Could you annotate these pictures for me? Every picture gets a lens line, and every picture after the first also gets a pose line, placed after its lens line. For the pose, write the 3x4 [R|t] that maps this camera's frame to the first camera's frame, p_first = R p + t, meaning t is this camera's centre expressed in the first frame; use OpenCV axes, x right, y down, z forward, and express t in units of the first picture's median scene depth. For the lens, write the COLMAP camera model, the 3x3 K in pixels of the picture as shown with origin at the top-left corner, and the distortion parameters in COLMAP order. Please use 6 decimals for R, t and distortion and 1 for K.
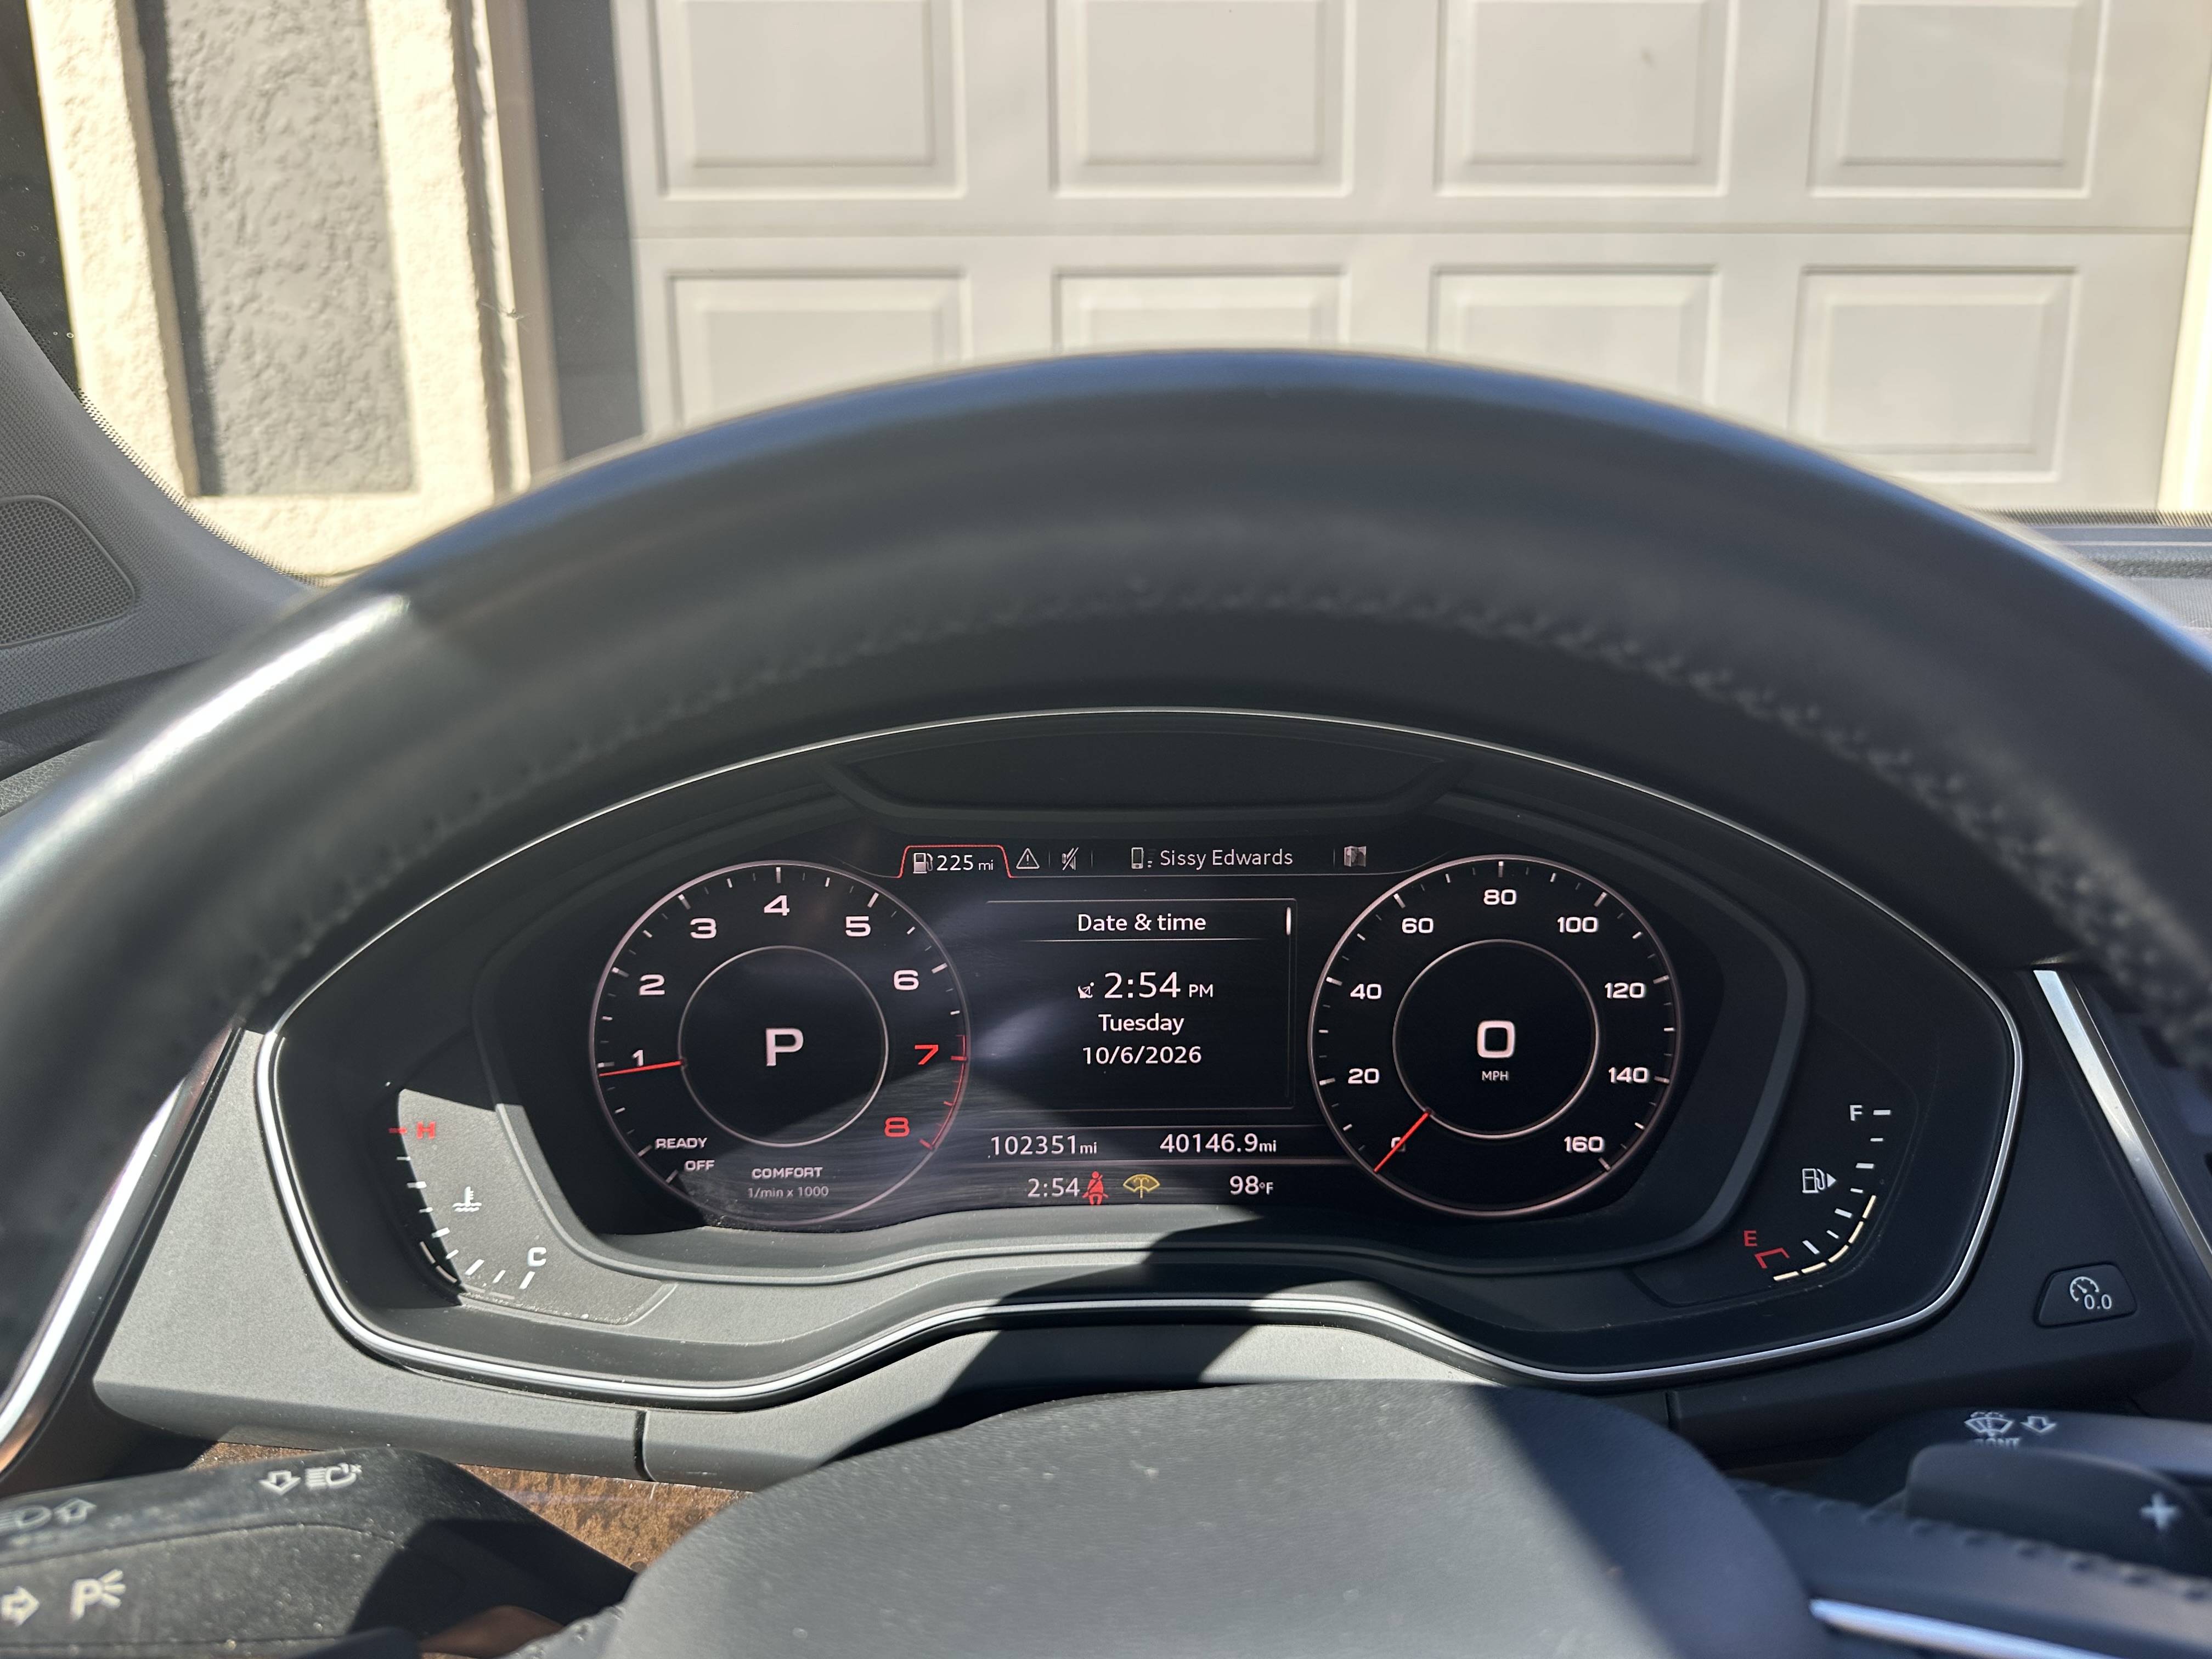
lens RADIAL K [[1394.8, 0, 1106.0], [0, 1394.8, 829.5], [0, 0, 1]] dist [0.006574, -0.000140]
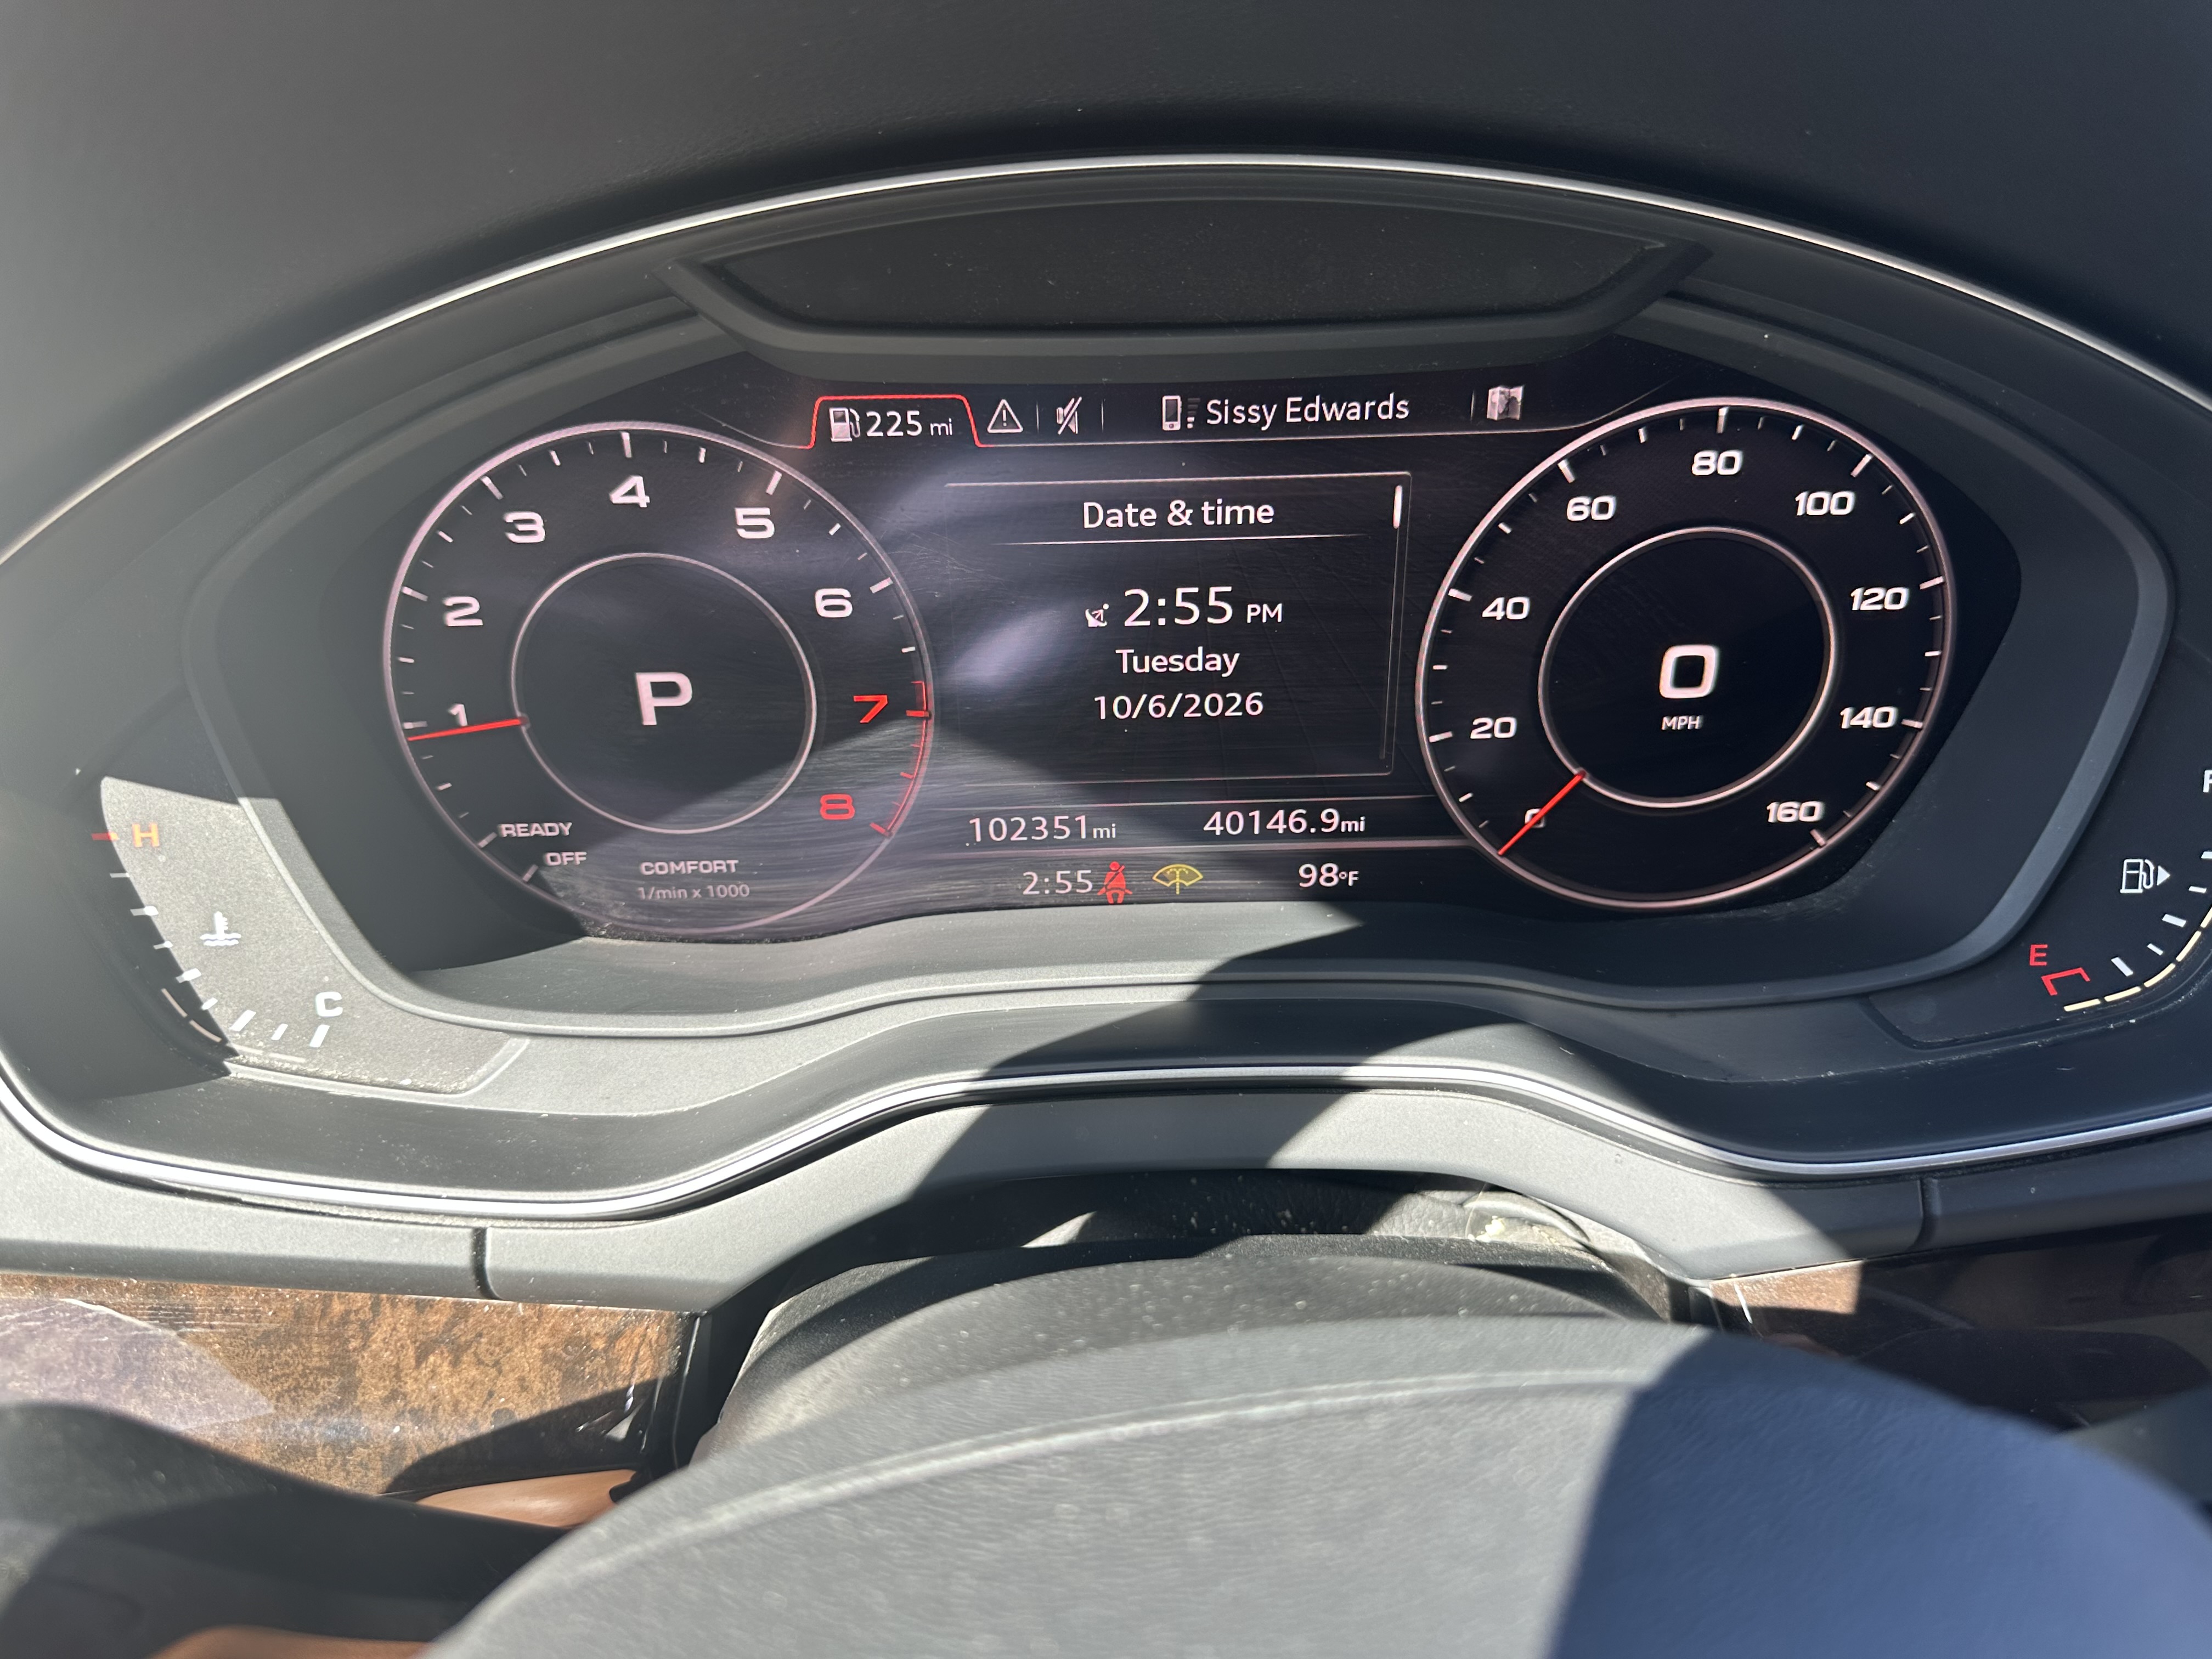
lens RADIAL K [[1645.2, 0, 1129.3], [0, 1645.2, 833.4], [0, 0, 1]] dist [0.162049, -0.418530]
pose [[0.999869, -0.015619, 0.004235, -0.003504], [0.013938, 0.964113, 0.265128, 0.003714], [-0.008224, -0.265034, 0.964204, 0.184484]]
